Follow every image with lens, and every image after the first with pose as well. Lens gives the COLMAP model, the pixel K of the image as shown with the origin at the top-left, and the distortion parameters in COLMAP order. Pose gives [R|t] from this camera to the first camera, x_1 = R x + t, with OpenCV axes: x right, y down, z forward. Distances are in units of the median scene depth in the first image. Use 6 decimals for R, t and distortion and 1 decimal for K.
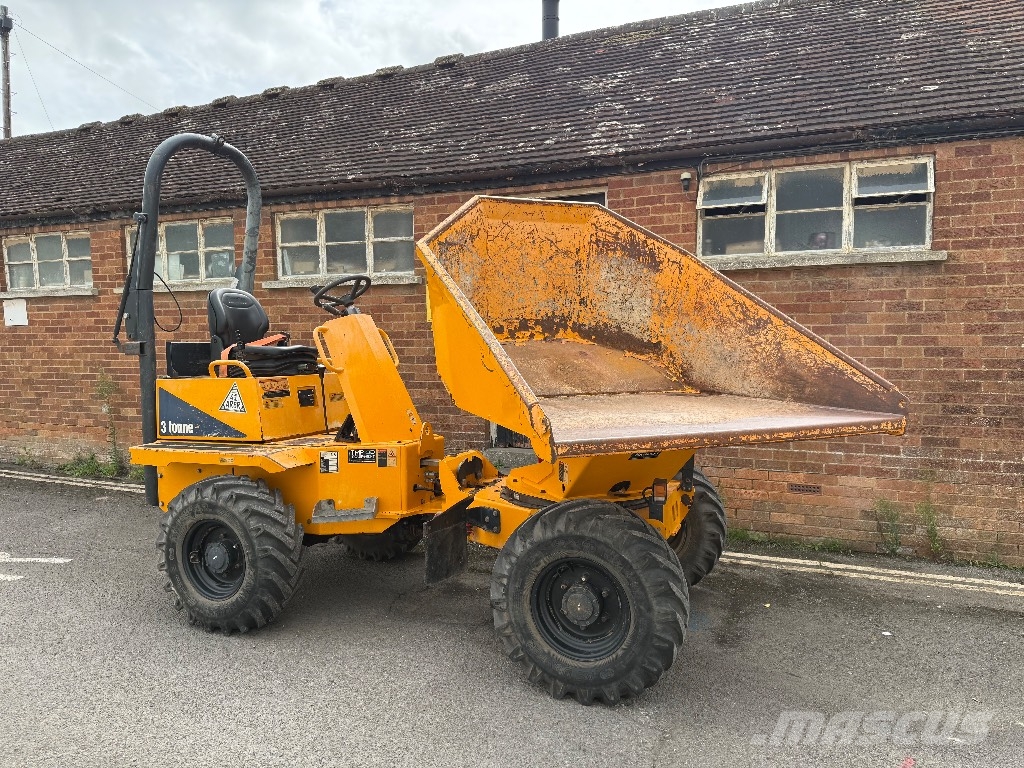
lens RADIAL K [[722.6, 0, 513.4], [0, 722.6, 385.7], [0, 0, 1]] dist [0.046298, -0.059147]
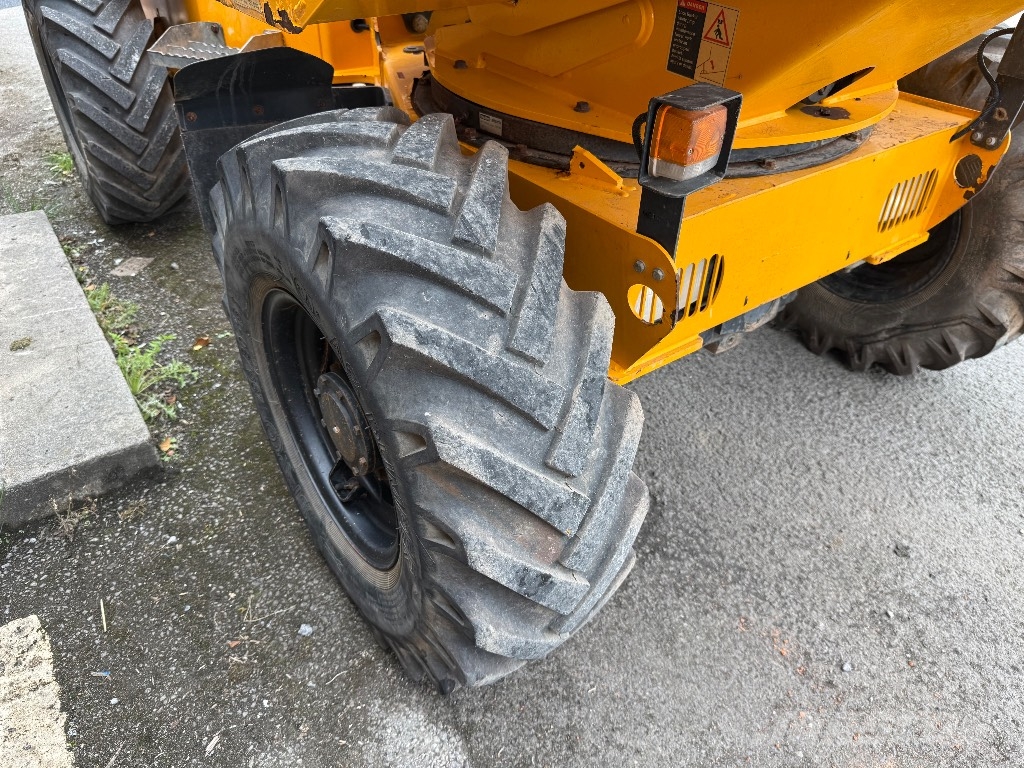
lens RADIAL K [[722.6, 0, 513.4], [0, 722.6, 384.3], [0, 0, 1]] dist [0.046298, -0.059147]
pose [[0.847568, 0.339728, -0.407692, 0.183212], [-0.060414, 0.825009, 0.561880, 0.048868], [0.527236, -0.451602, 0.719776, 0.477302]]
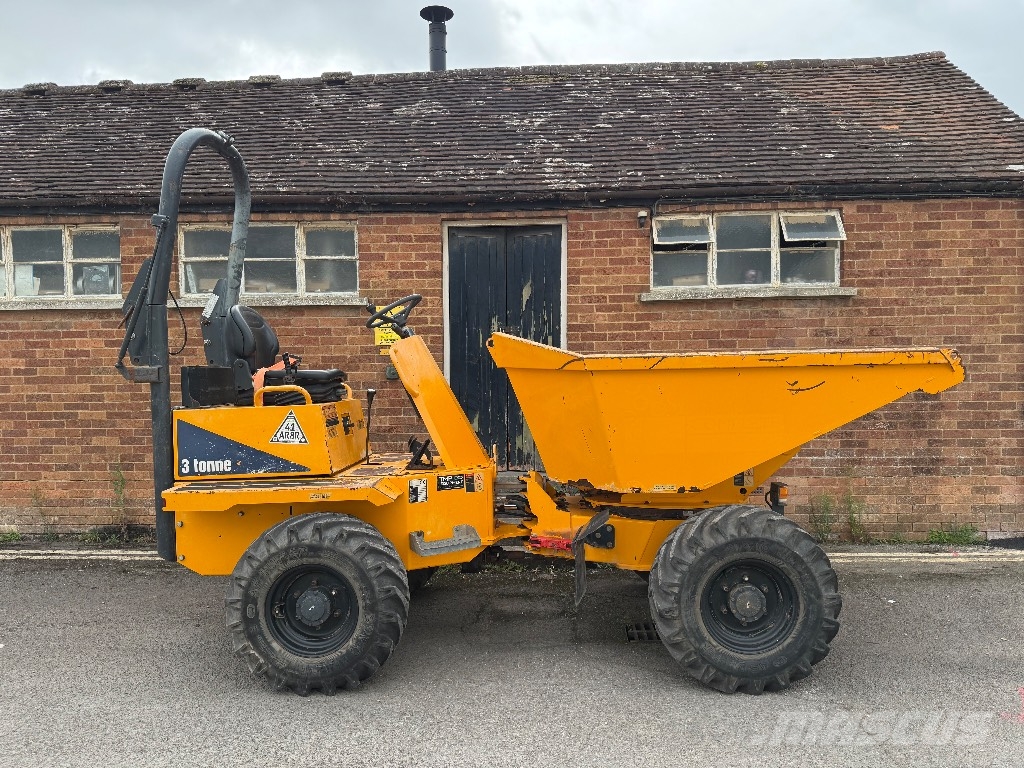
lens RADIAL K [[722.6, 0, 512.3], [0, 722.6, 383.1], [0, 0, 1]] dist [0.046298, -0.059147]
pose [[0.935368, -0.016416, 0.353294, -0.364755], [0.031747, 0.998787, -0.037642, 0.003607], [-0.352248, 0.046425, 0.934755, 0.057542]]
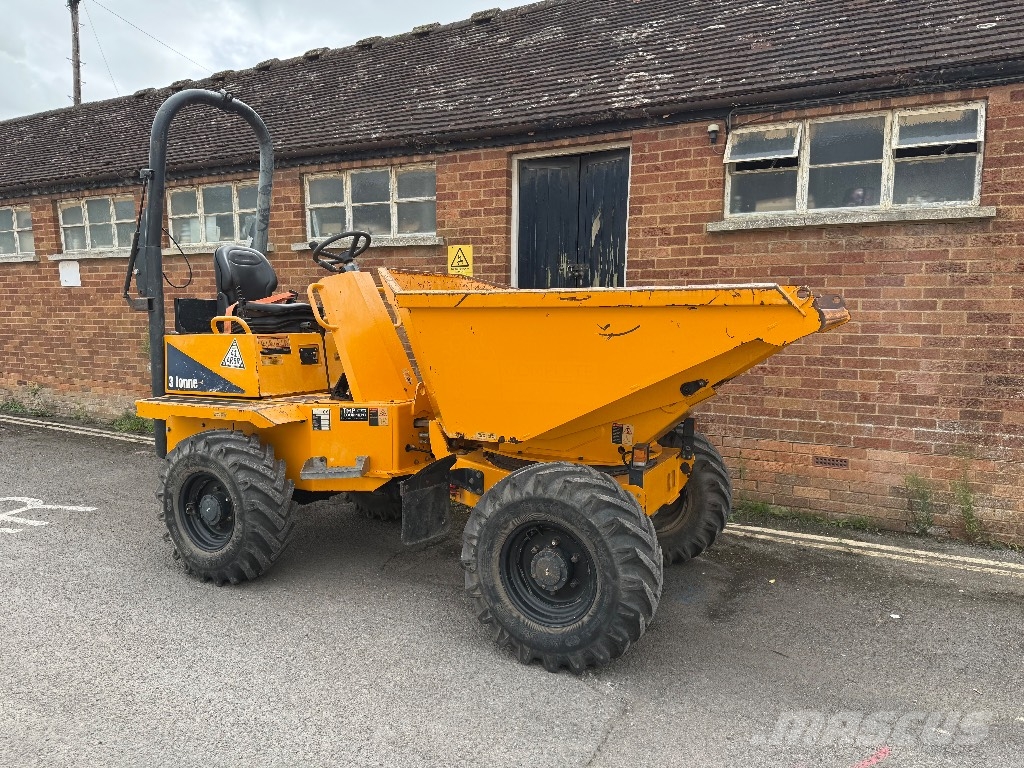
lens RADIAL K [[722.6, 0, 510.2], [0, 722.6, 385.2], [0, 0, 1]] dist [0.046298, -0.059147]
pose [[0.995420, 0.020039, -0.093477, 0.075632], [-0.016287, 0.999037, 0.040734, 0.010611], [0.094203, -0.039025, 0.994788, 0.026288]]
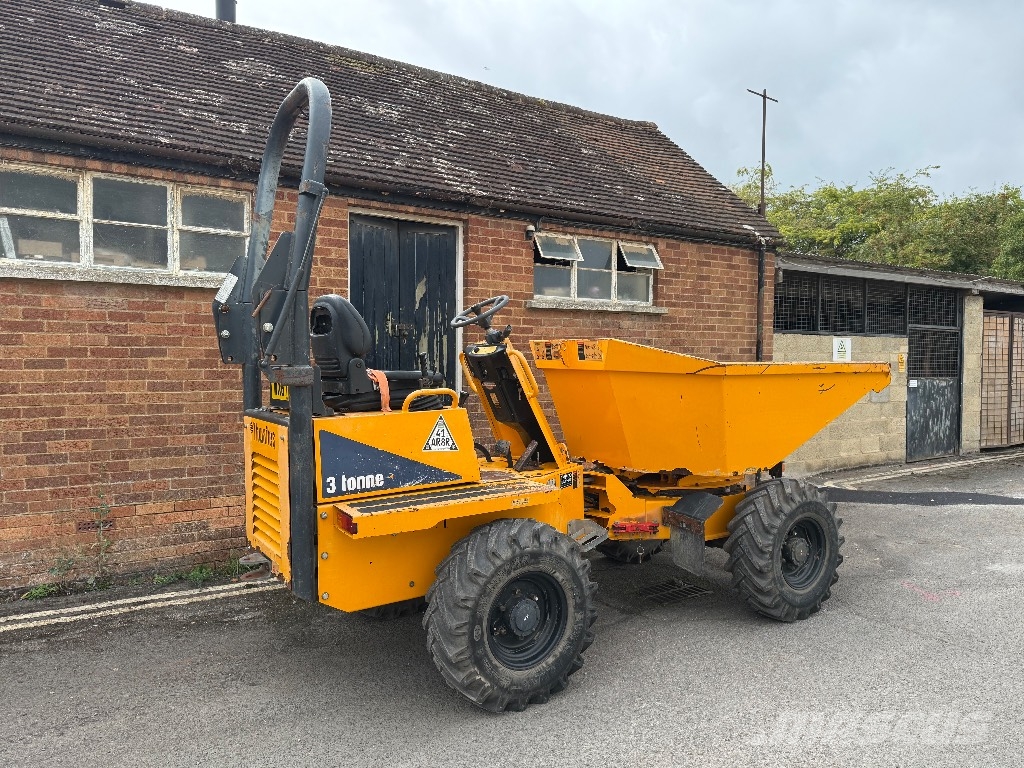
lens RADIAL K [[722.6, 0, 516.4], [0, 722.6, 384.0], [0, 0, 1]] dist [0.046298, -0.059147]
pose [[0.553085, -0.020524, 0.832872, -0.836934], [0.043837, 0.999029, -0.004492, -0.026386], [-0.831970, 0.038995, 0.553448, 0.391009]]
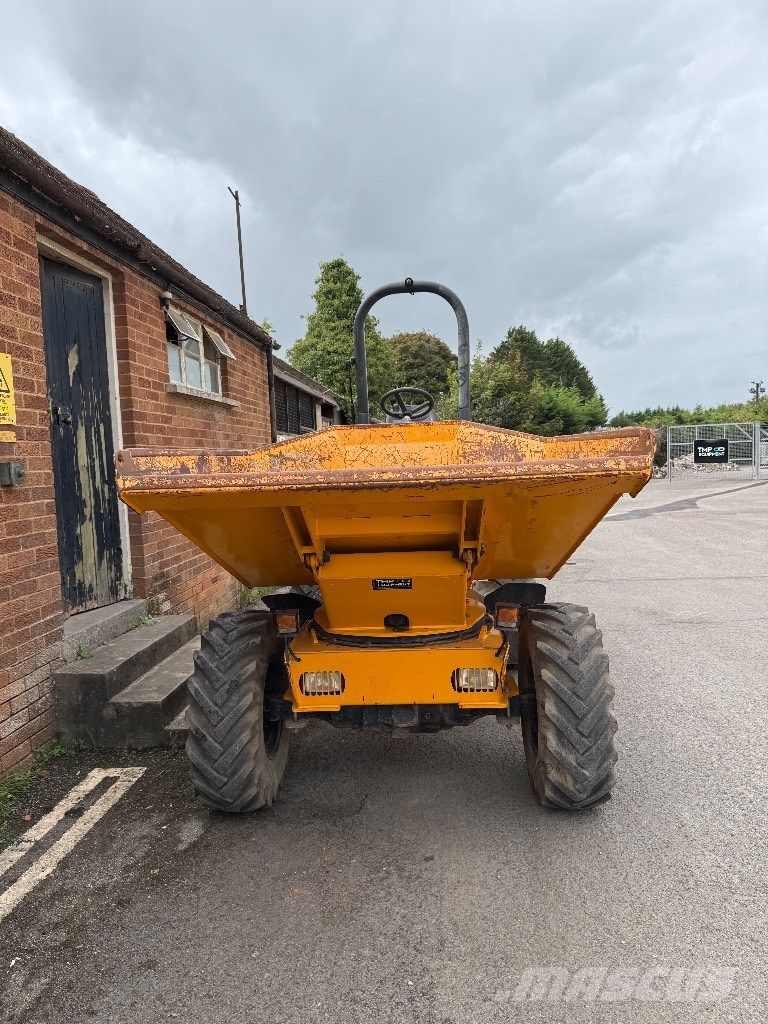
lens RADIAL K [[722.6, 0, 384.4], [0, 722.6, 522.1], [0, 0, 1]] dist [0.046298, -0.059147]
pose [[-0.329288, -0.067511, 0.941813, -0.879504], [0.095235, 0.989980, 0.104261, -0.058882], [-0.939415, 0.124025, -0.319559, 1.150880]]
